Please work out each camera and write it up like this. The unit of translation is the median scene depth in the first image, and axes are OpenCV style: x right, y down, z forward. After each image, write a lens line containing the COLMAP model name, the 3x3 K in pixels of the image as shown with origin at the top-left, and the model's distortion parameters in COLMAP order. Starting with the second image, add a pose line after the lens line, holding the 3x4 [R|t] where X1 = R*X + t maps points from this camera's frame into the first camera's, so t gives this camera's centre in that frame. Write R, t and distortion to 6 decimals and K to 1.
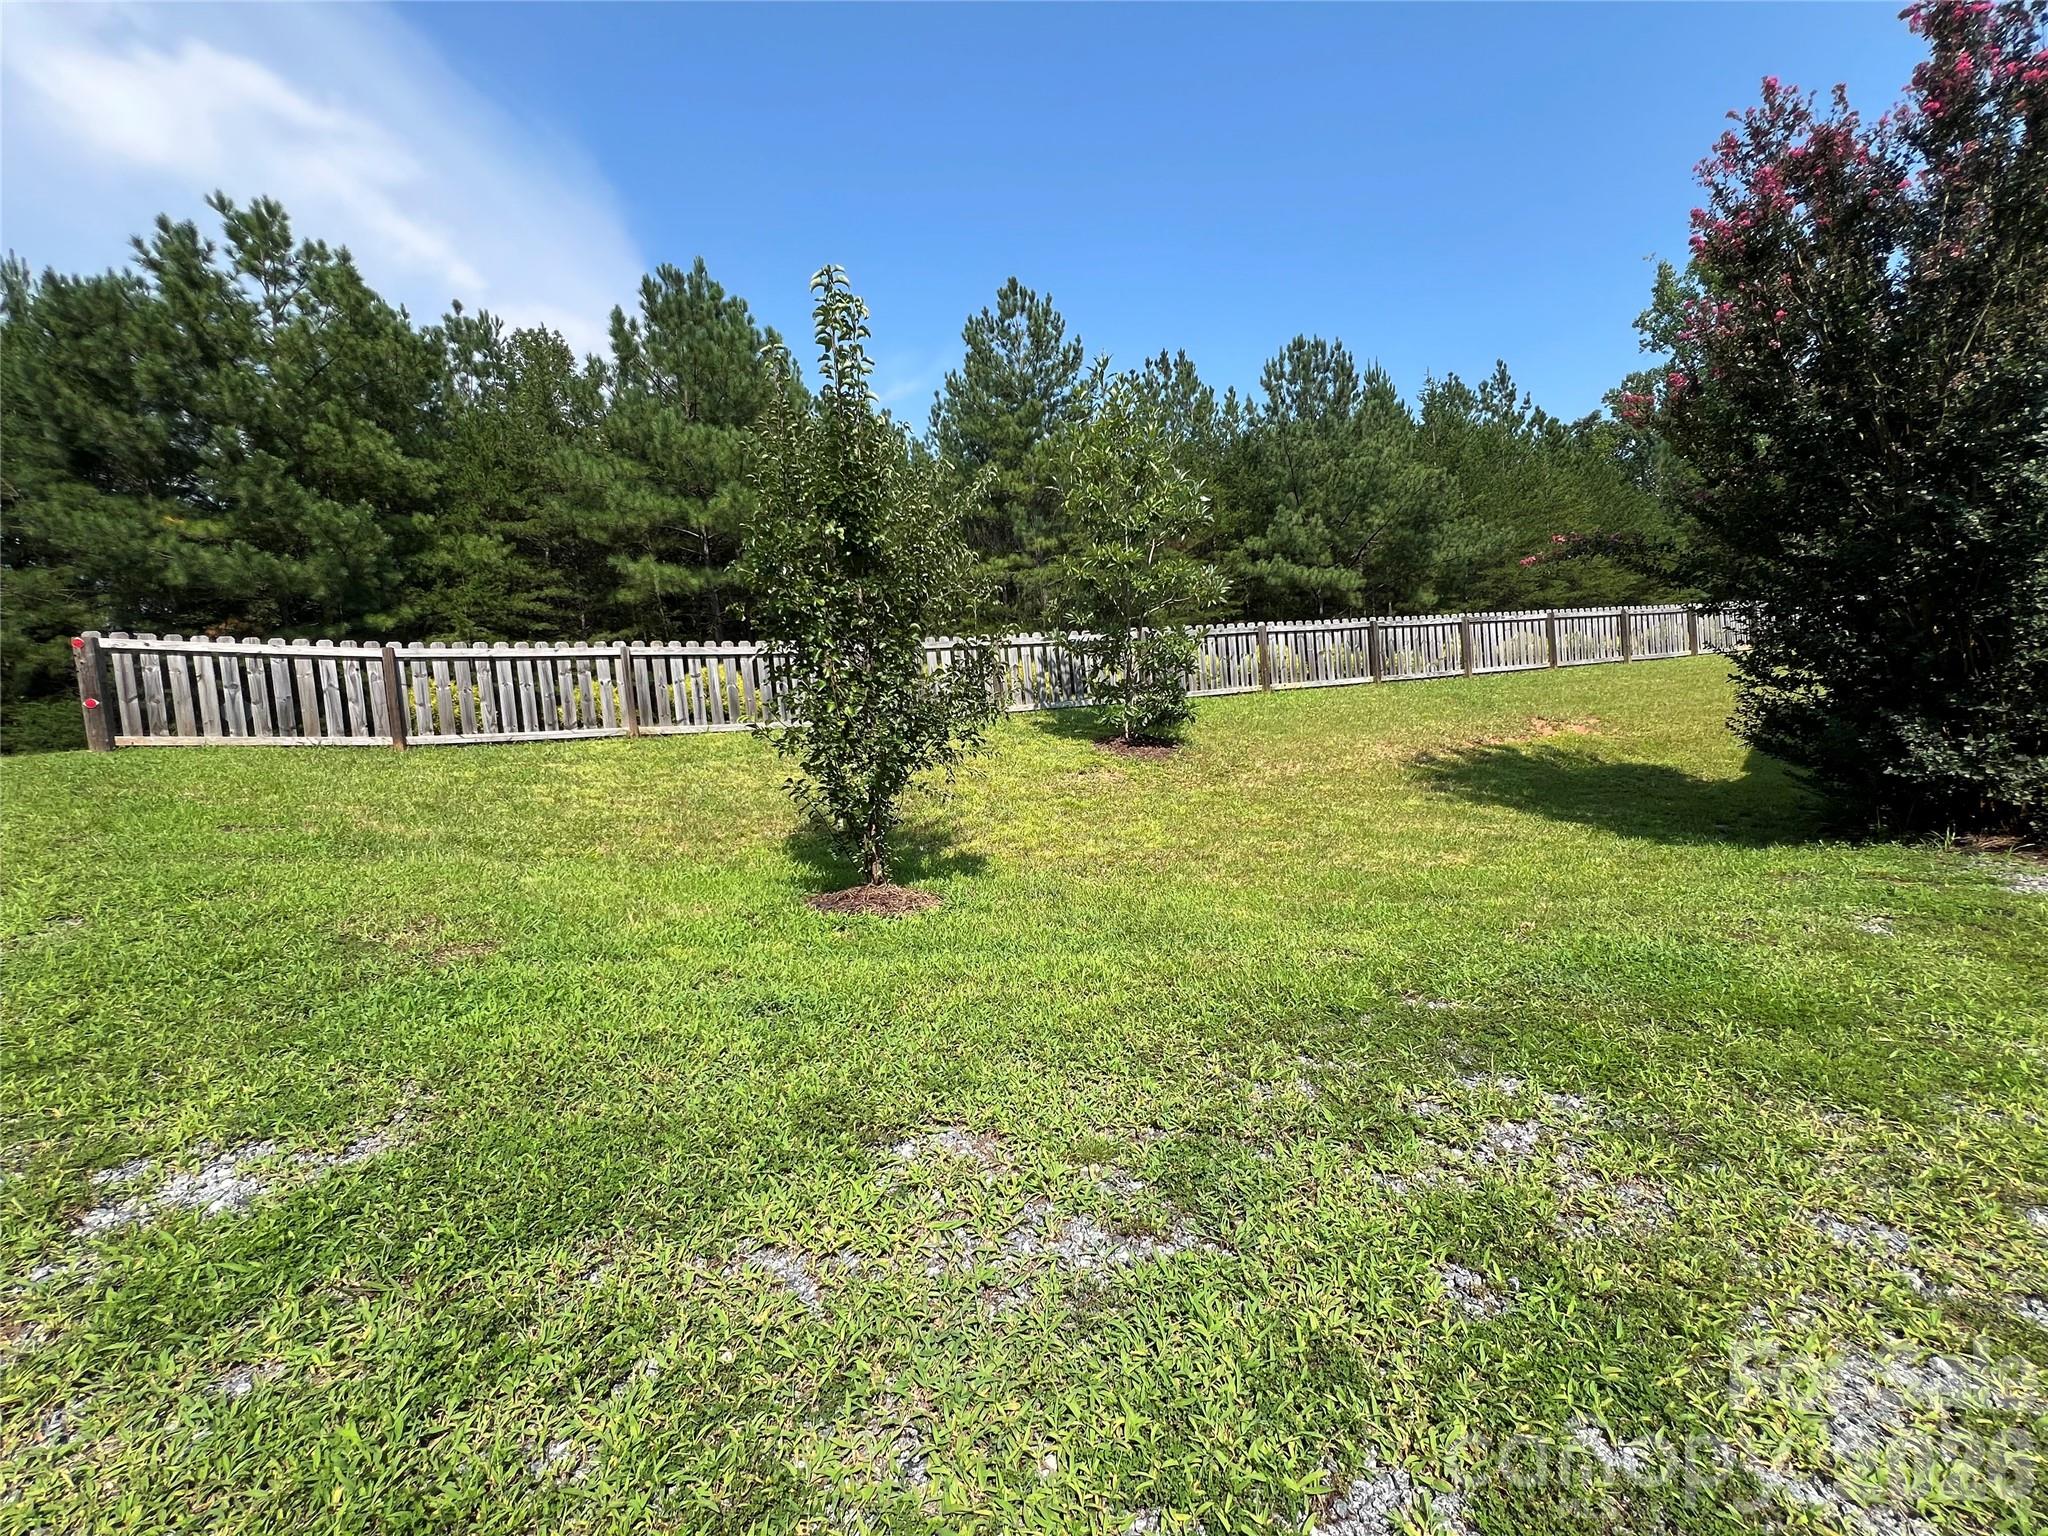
lens RADIAL K [[821.3, 0, 1020.1], [0, 821.3, 767.0], [0, 0, 1]] dist [-0.000159, 0.000150]
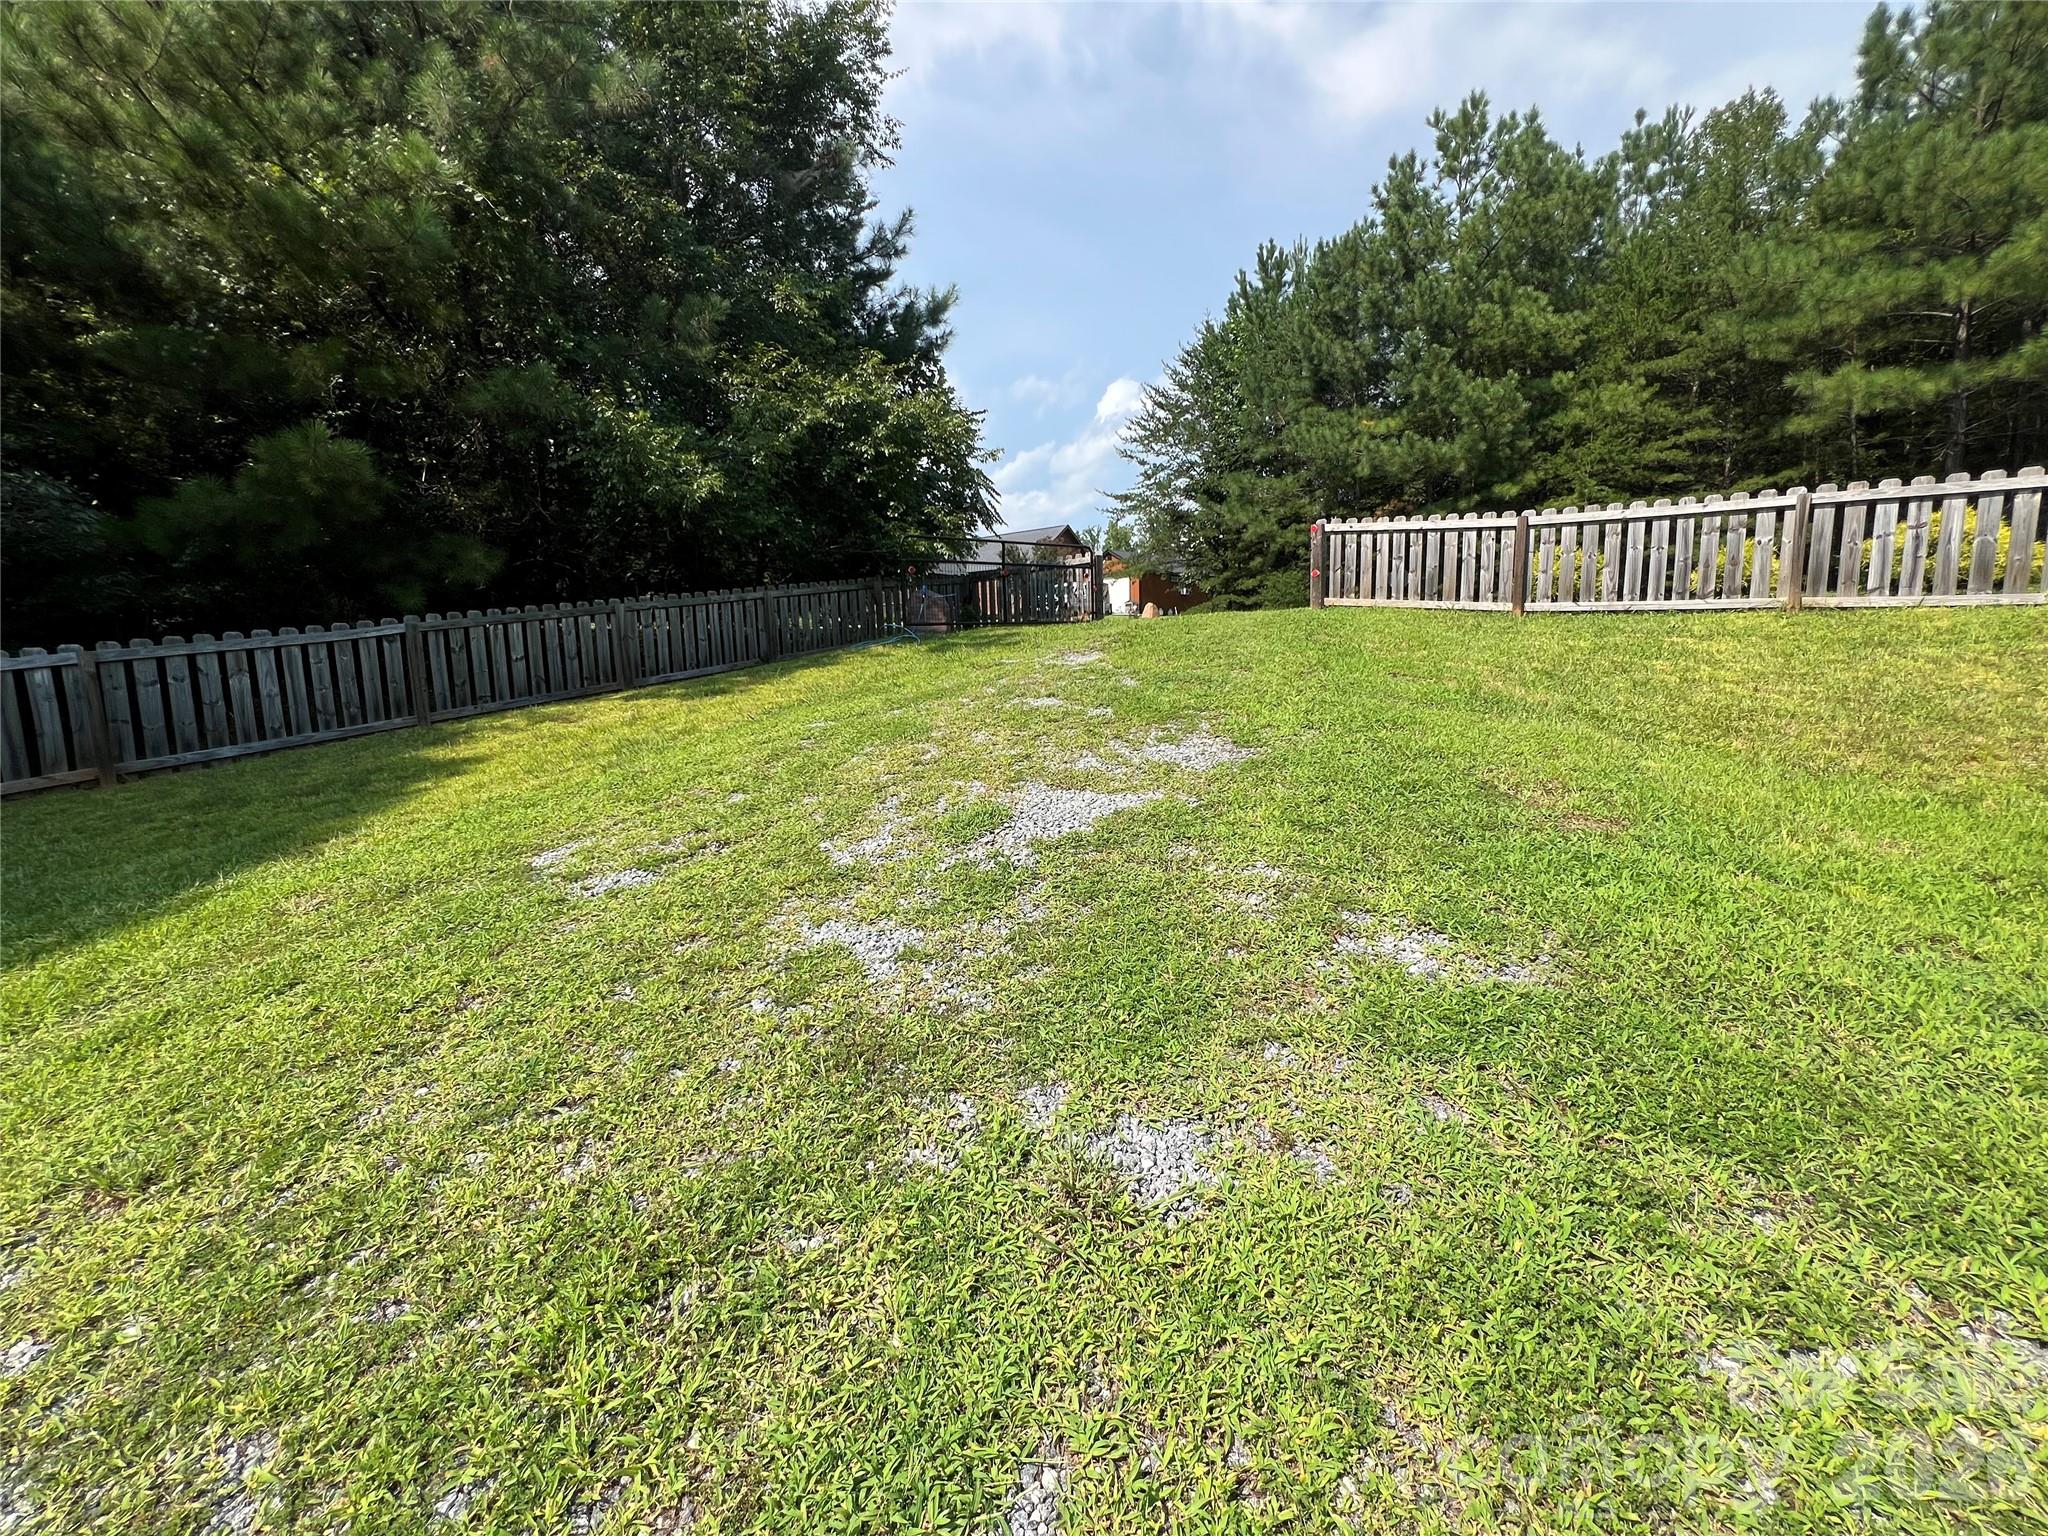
lens RADIAL K [[821.3, 0, 1020.1], [0, 821.3, 767.0], [0, 0, 1]] dist [-0.000159, 0.000150]
pose [[0.395689, 0.202159, -0.895858, -0.006667], [-0.056323, 0.978977, 0.196038, -0.000395], [0.916656, -0.027113, 0.398757, -0.005819]]
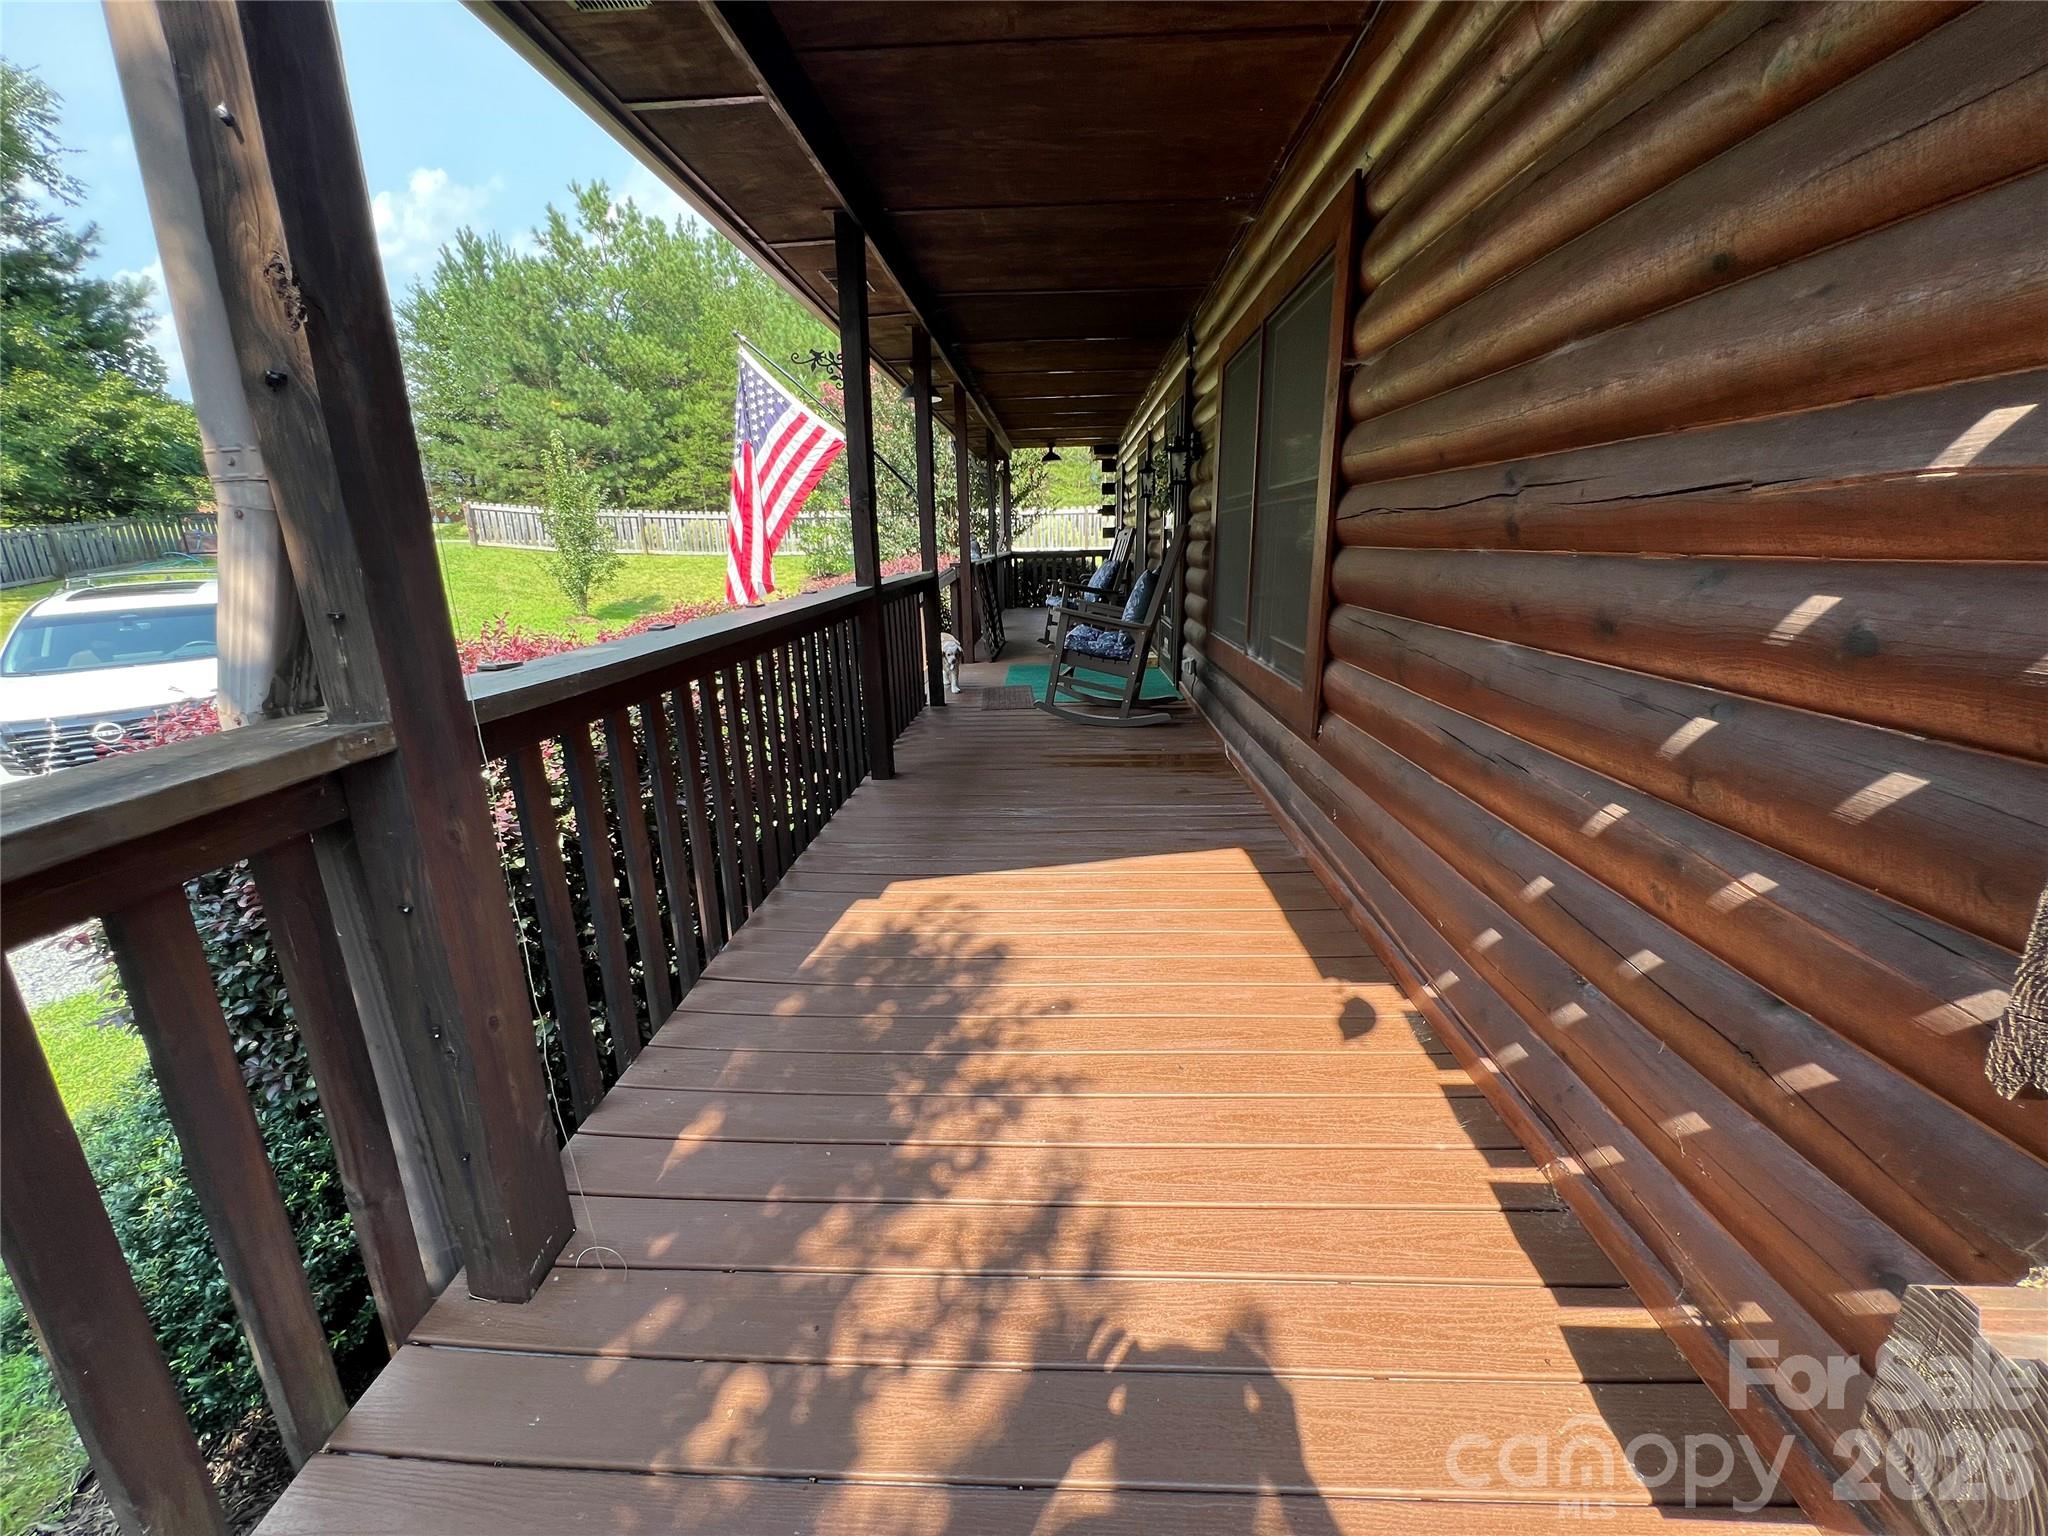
lens RADIAL K [[821.3, 0, 1020.1], [0, 821.3, 767.0], [0, 0, 1]] dist [-0.000159, 0.000150]
pose [[0.905019, 0.178601, -0.386059, 0.821507], [-0.079954, 0.962831, 0.257999, -0.076636], [0.417788, -0.202627, 0.885661, -0.392529]]
